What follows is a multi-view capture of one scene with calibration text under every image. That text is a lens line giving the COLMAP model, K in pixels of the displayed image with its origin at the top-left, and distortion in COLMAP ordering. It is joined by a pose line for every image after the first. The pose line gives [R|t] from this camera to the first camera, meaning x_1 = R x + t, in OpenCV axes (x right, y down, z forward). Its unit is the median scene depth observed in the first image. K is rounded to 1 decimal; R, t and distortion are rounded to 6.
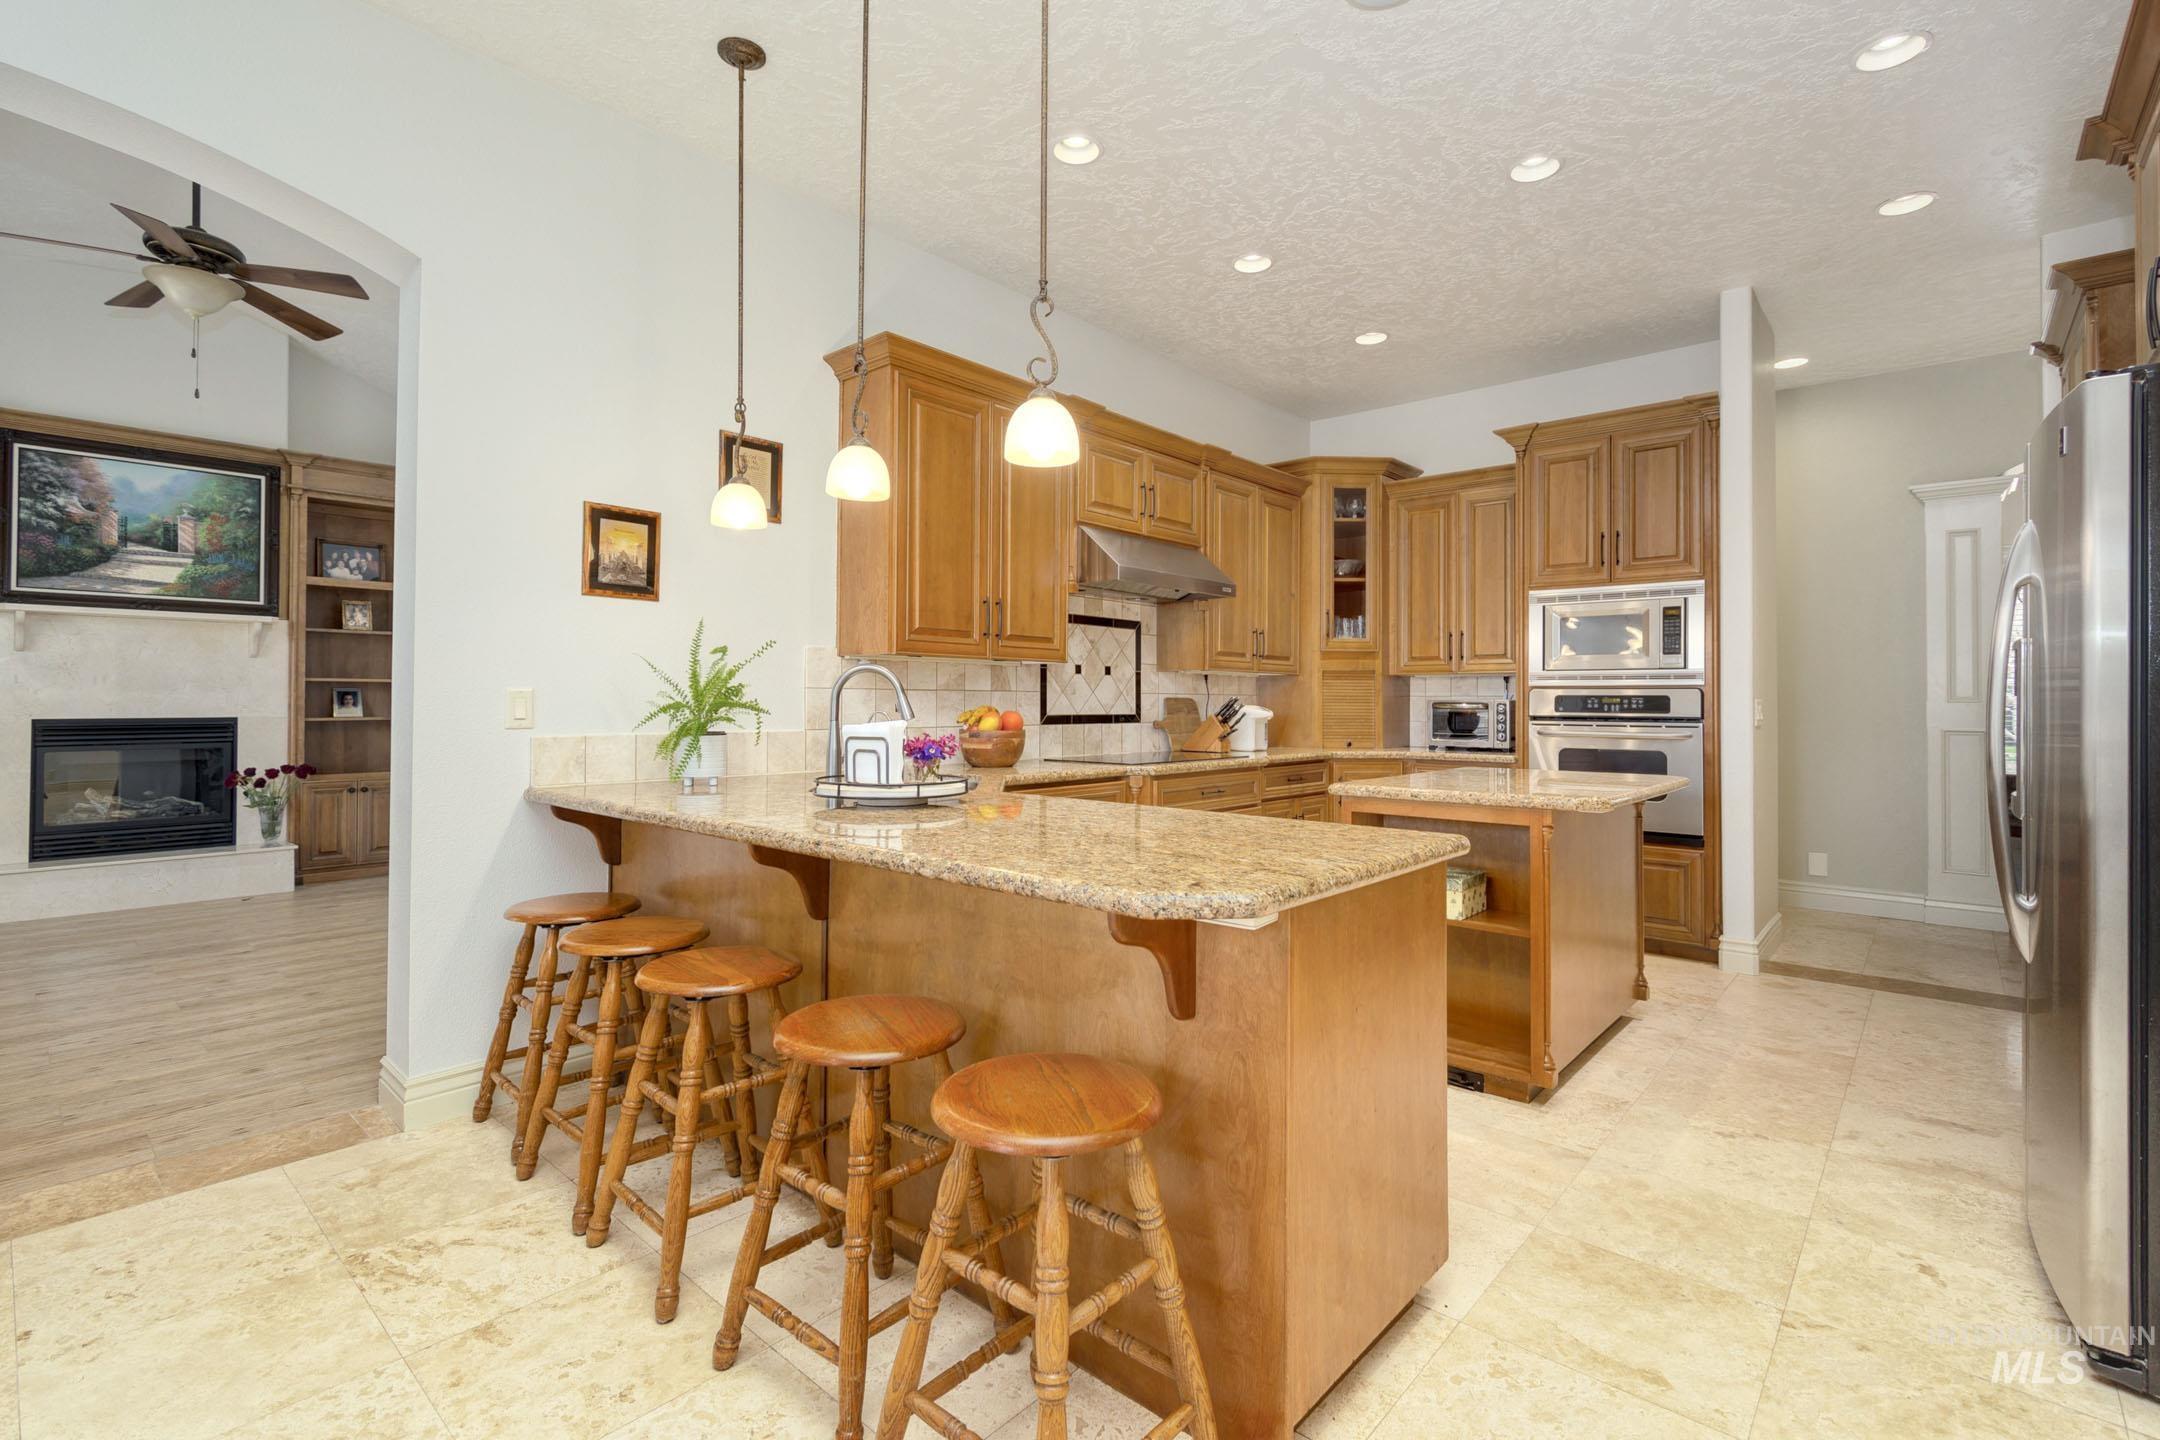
lens RADIAL K [[979.9, 0, 1101.7], [0, 979.9, 686.2], [0, 0, 1]] dist [0.002360, -0.003105]
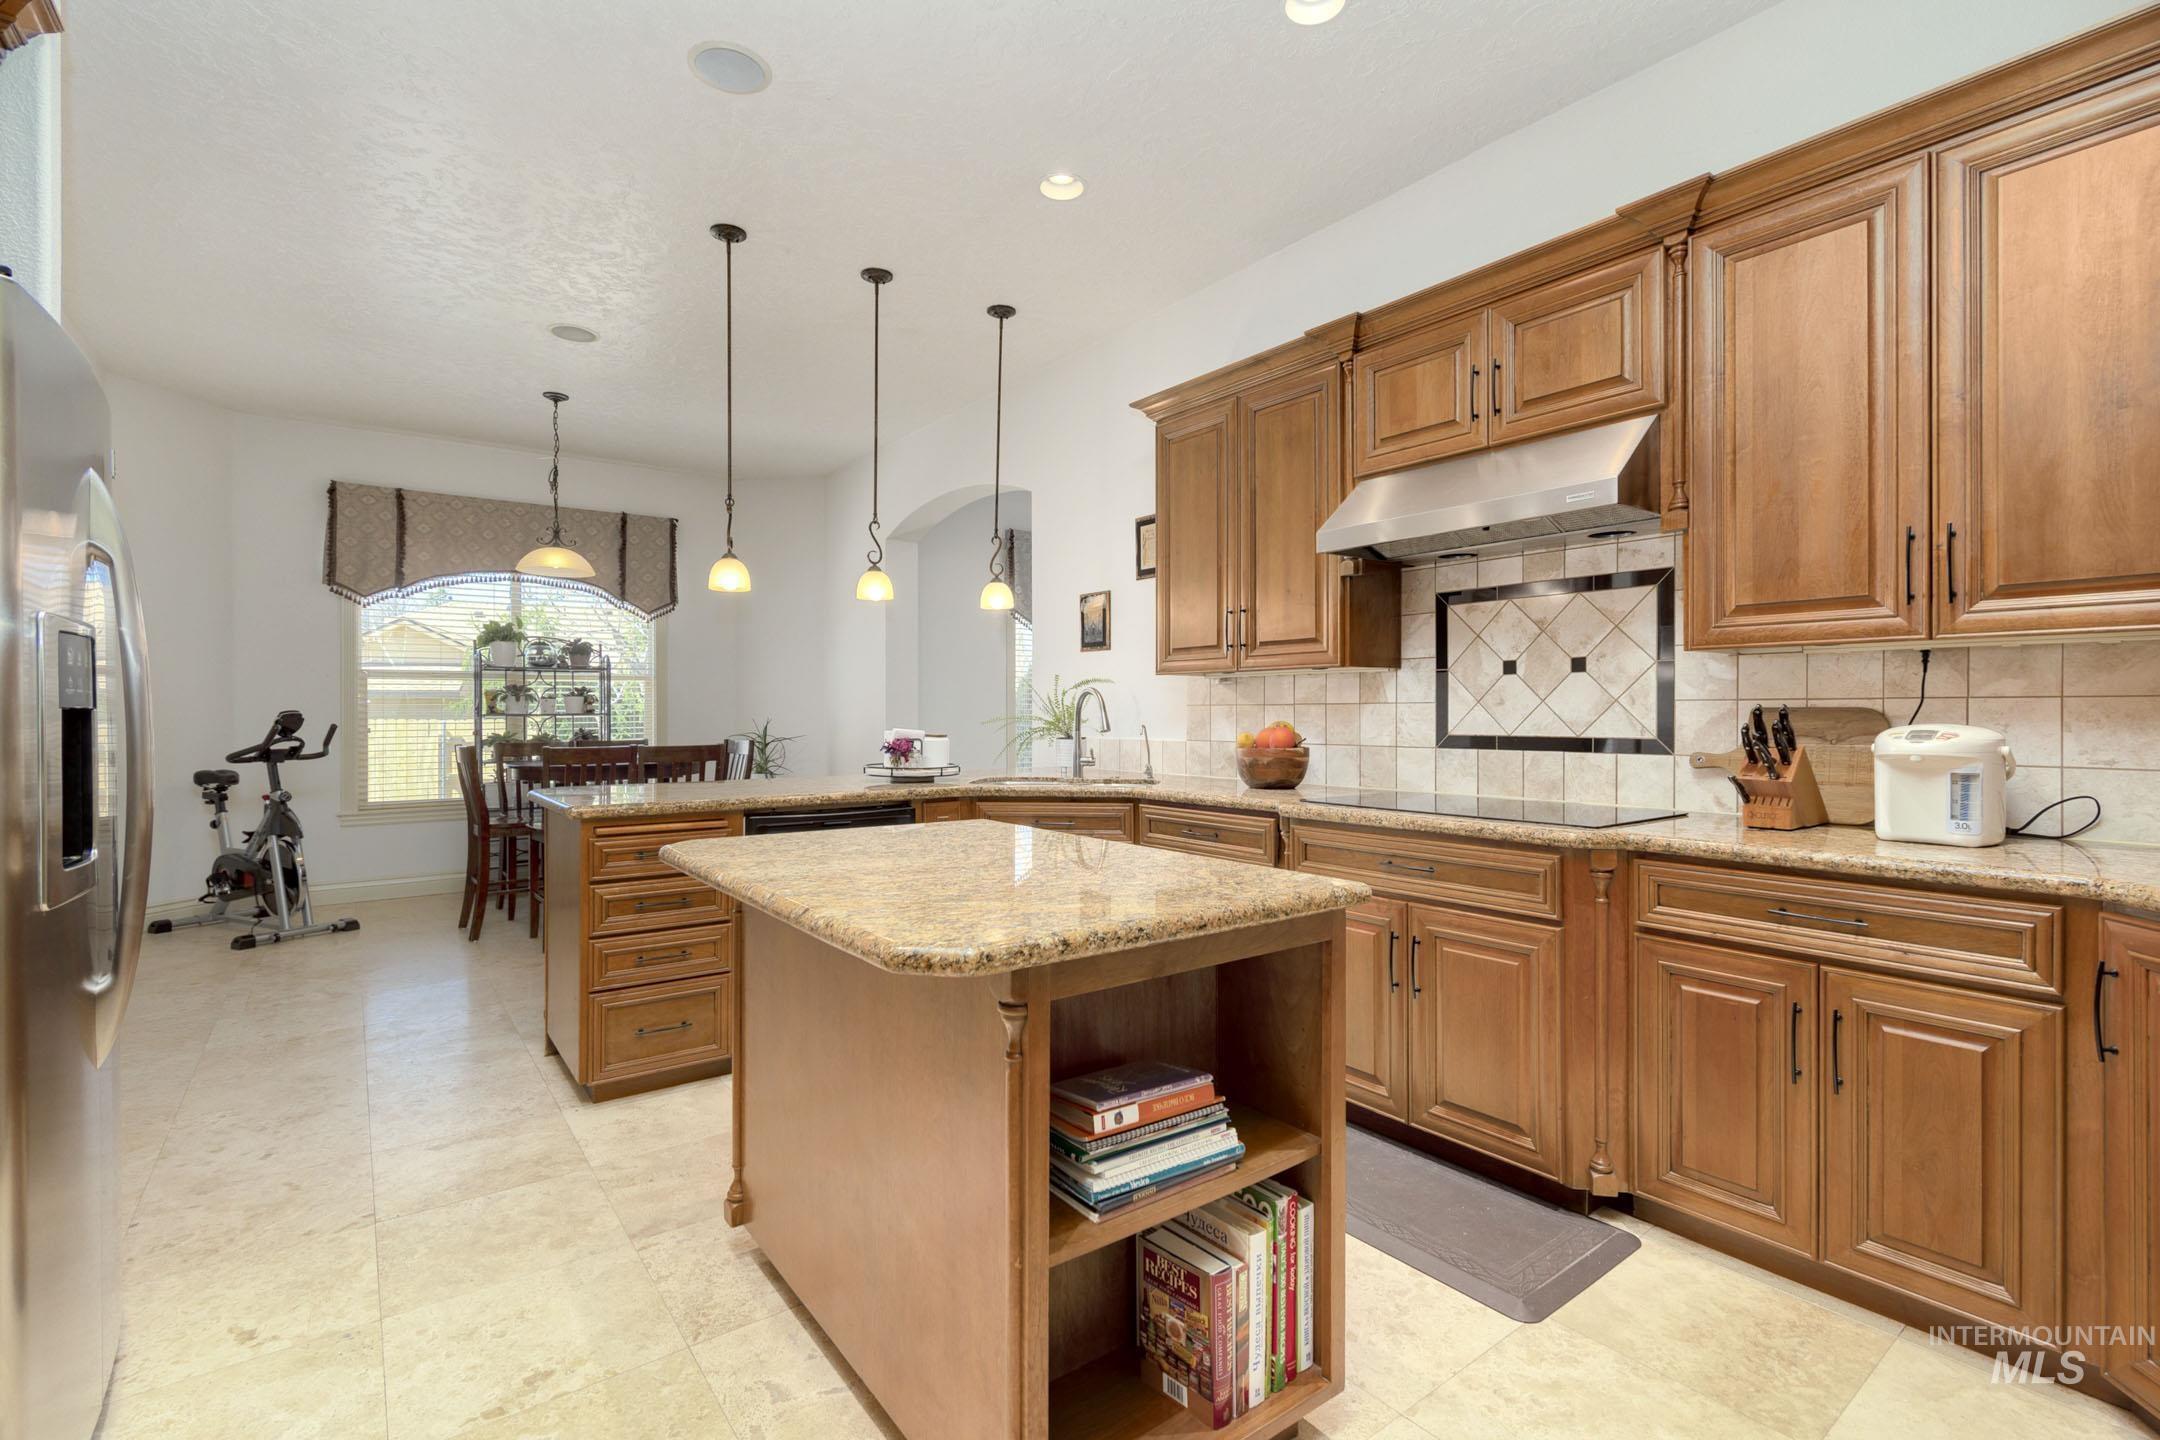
lens RADIAL K [[979.9, 0, 1048.6], [0, 979.9, 694.3], [0, 0, 1]] dist [0.002360, -0.003105]
pose [[-0.232099, -0.027243, -0.972310, 0.834085], [0.012361, 0.999444, -0.030954, 0.021419], [0.972614, -0.019204, -0.231634, 1.032903]]
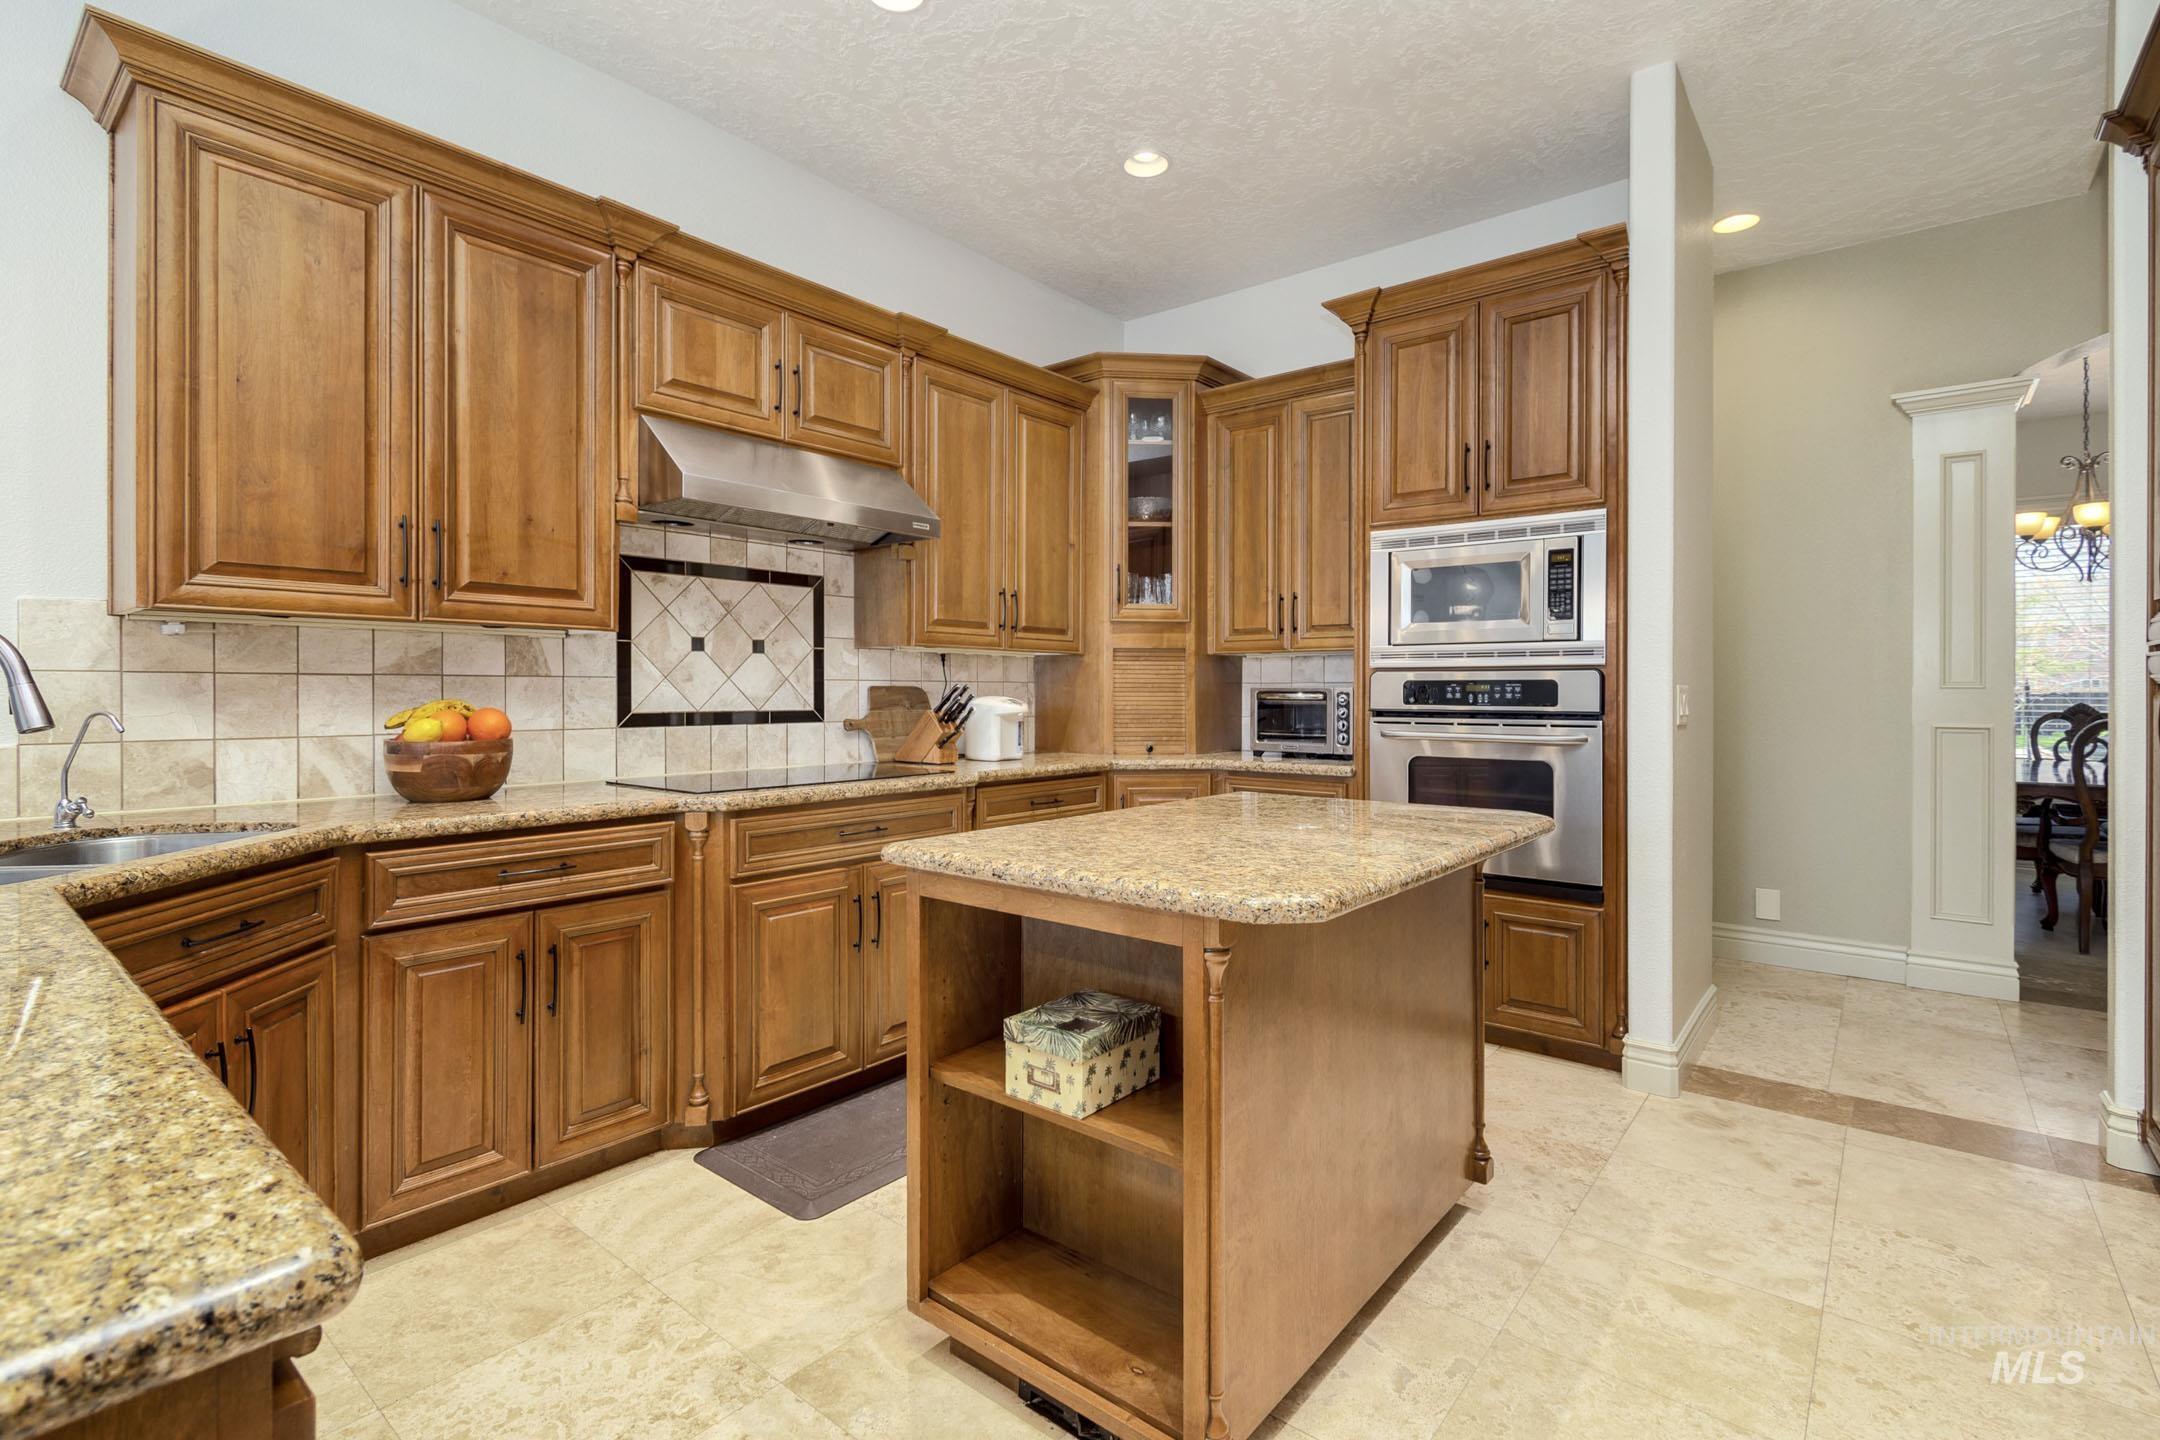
lens RADIAL K [[979.9, 0, 1123.3], [0, 979.9, 691.6], [0, 0, 1]] dist [0.002360, -0.003105]
pose [[0.998998, -0.003949, 0.044573, 0.286865], [0.003214, 0.999858, 0.016545, 0.006282], [-0.044632, -0.016386, 0.998869, 0.385367]]
